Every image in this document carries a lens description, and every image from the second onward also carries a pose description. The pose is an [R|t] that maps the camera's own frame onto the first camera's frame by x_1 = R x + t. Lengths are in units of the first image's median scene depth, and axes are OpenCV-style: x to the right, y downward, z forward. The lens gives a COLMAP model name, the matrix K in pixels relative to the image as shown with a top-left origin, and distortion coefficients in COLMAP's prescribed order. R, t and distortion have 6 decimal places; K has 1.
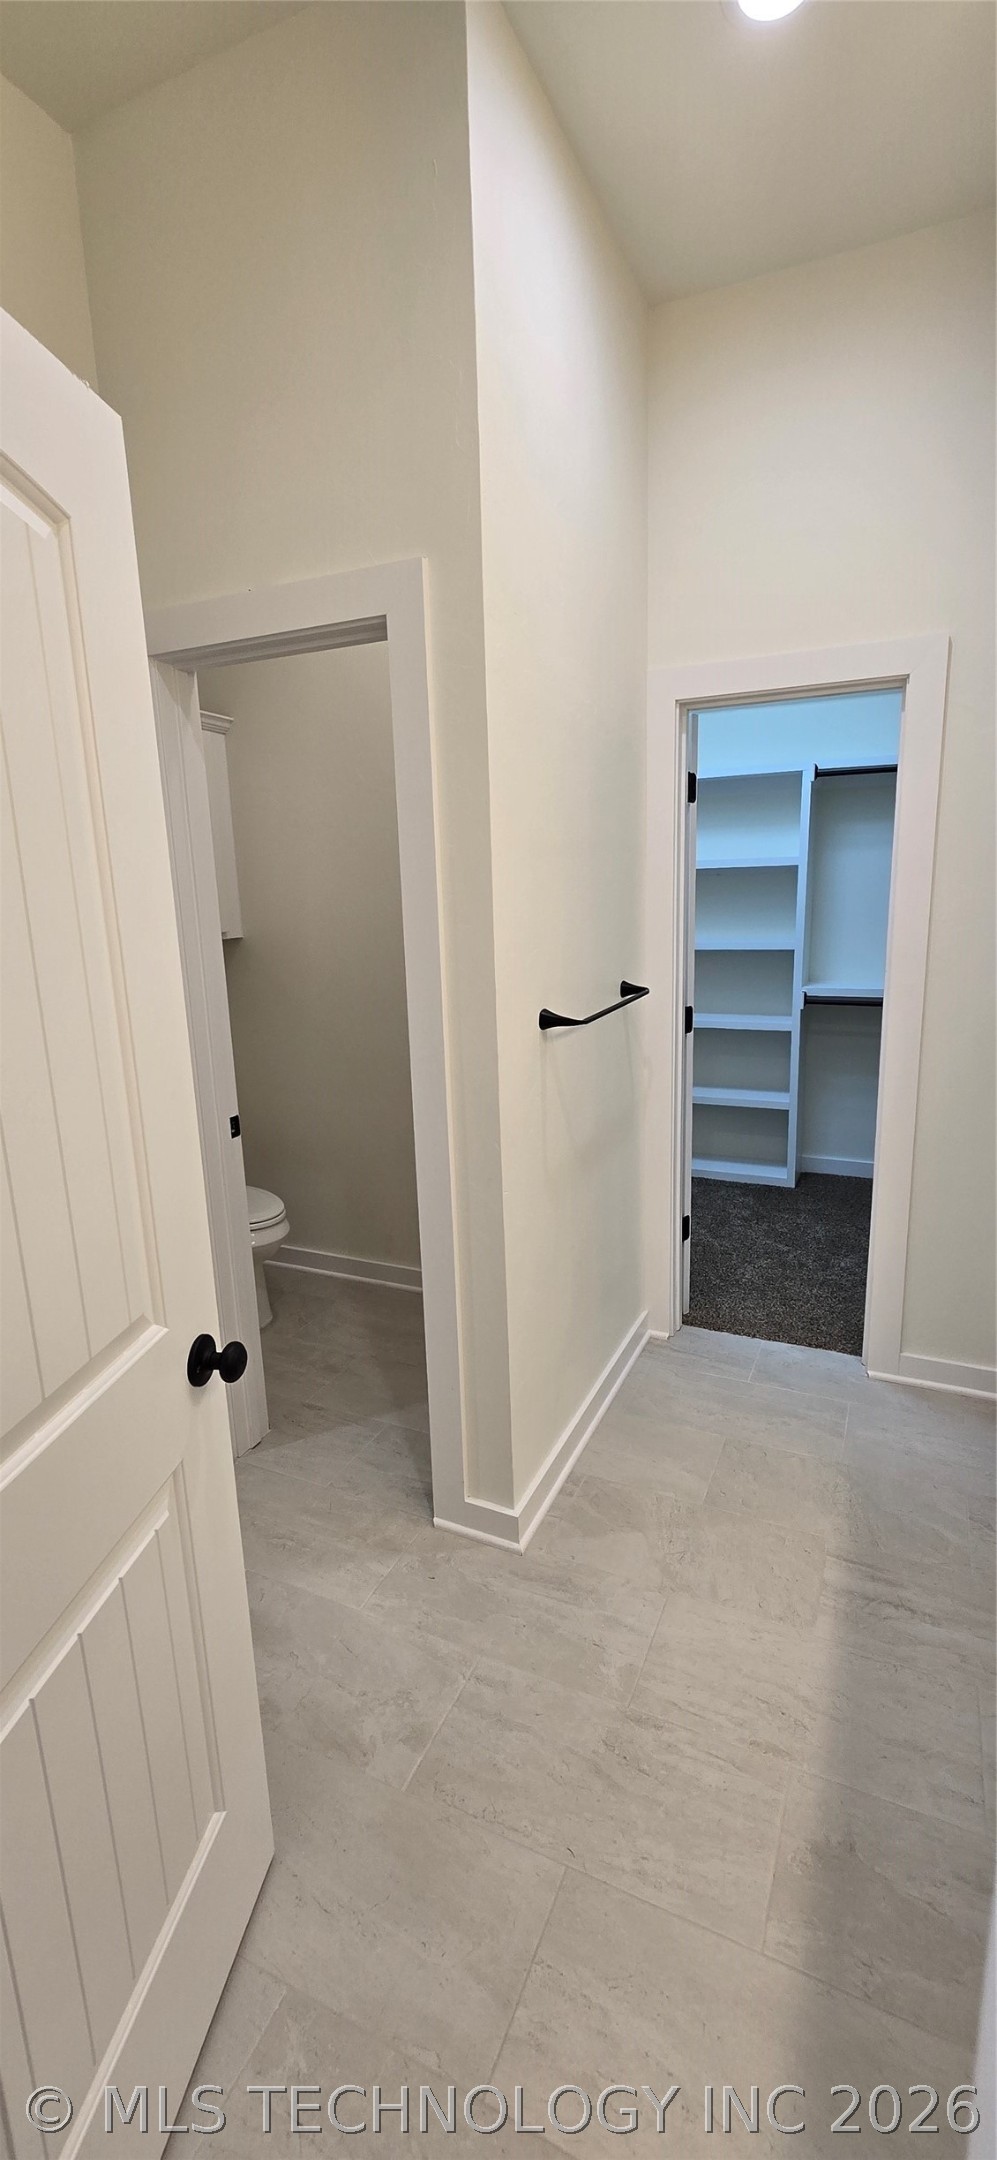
lens RADIAL K [[883.5, 0, 518.3], [0, 883.5, 1082.3], [0, 0, 1]] dist [-0.001328, -0.000916]
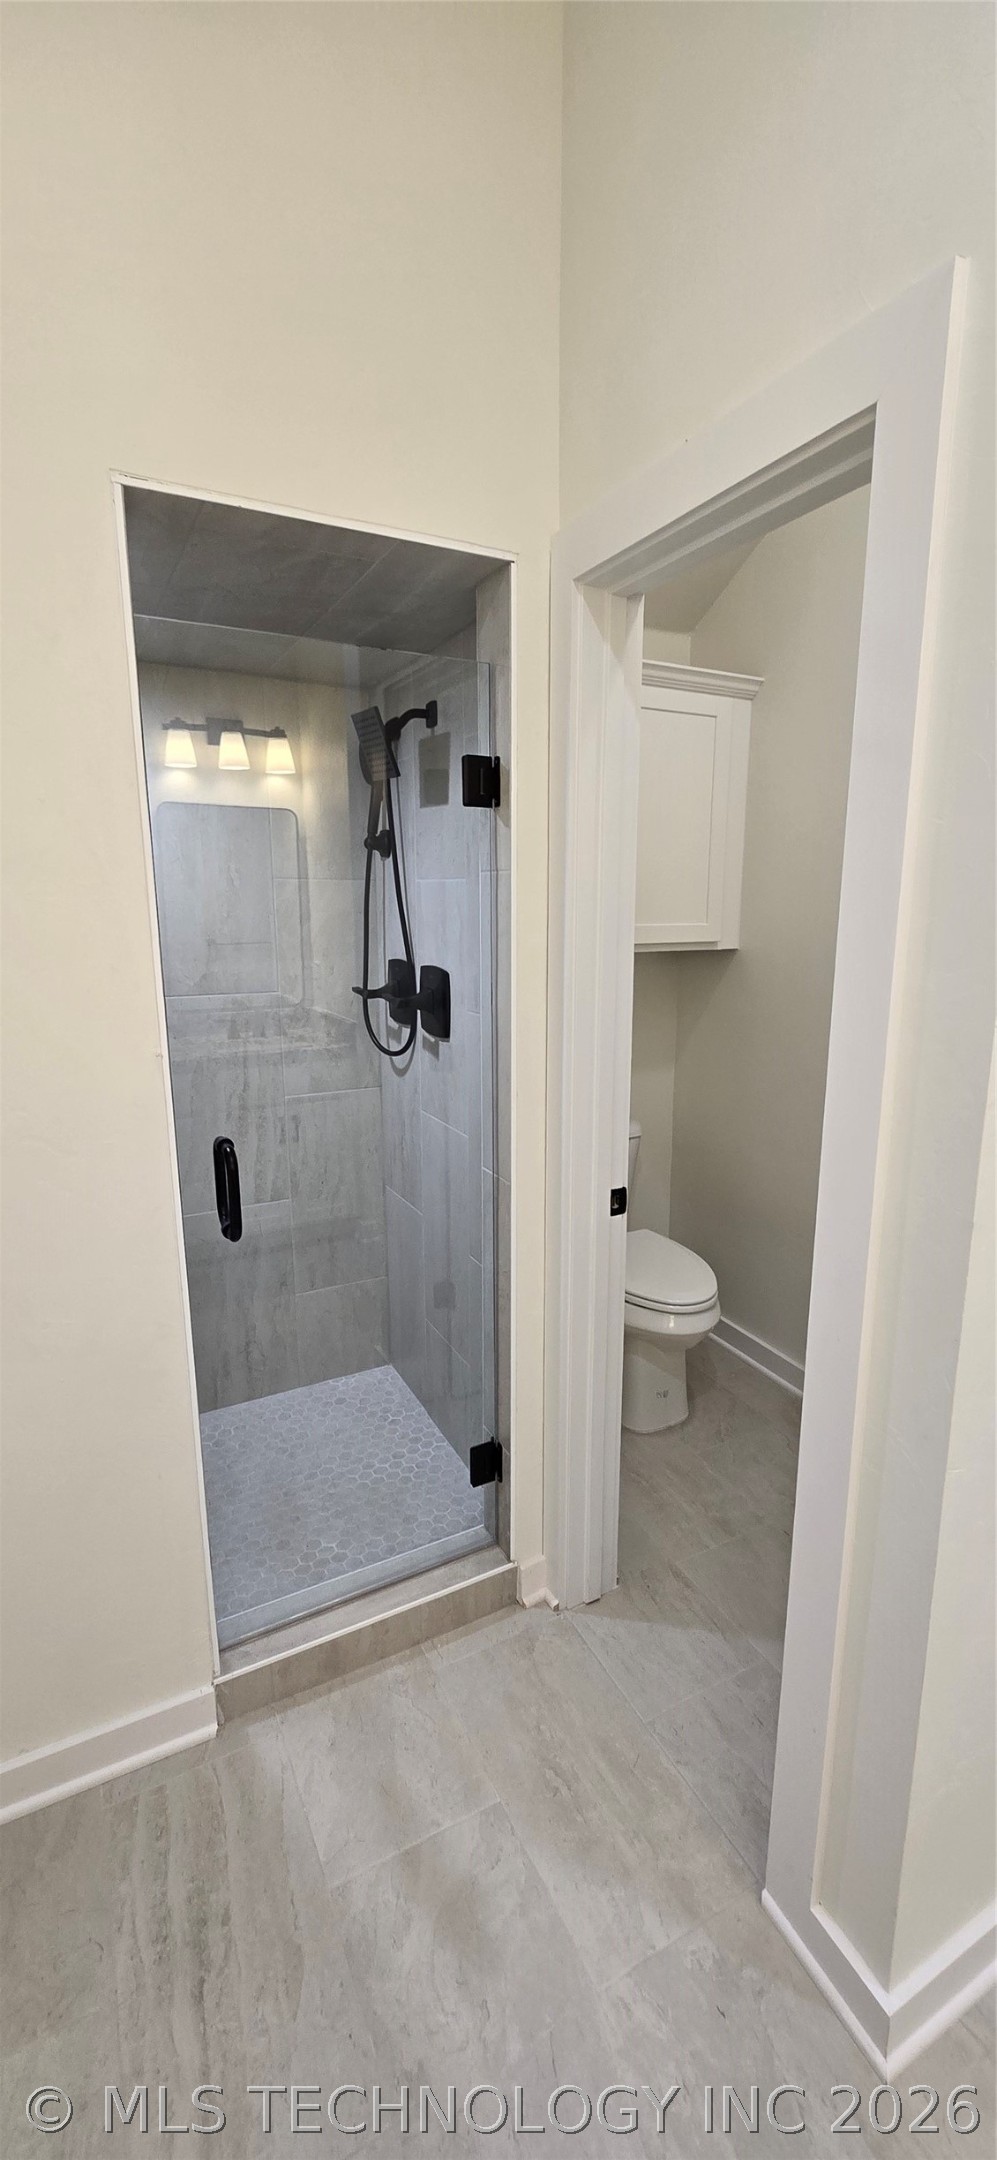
lens RADIAL K [[880.6, 0, 521.1], [0, 880.6, 1080.3], [0, 0, 1]] dist [0.000541, -0.000237]
pose [[0.787829, 0.152470, -0.596723, 0.053040], [-0.152999, 0.986951, 0.050180, -0.080727], [0.596588, 0.051764, 0.800877, 0.344105]]
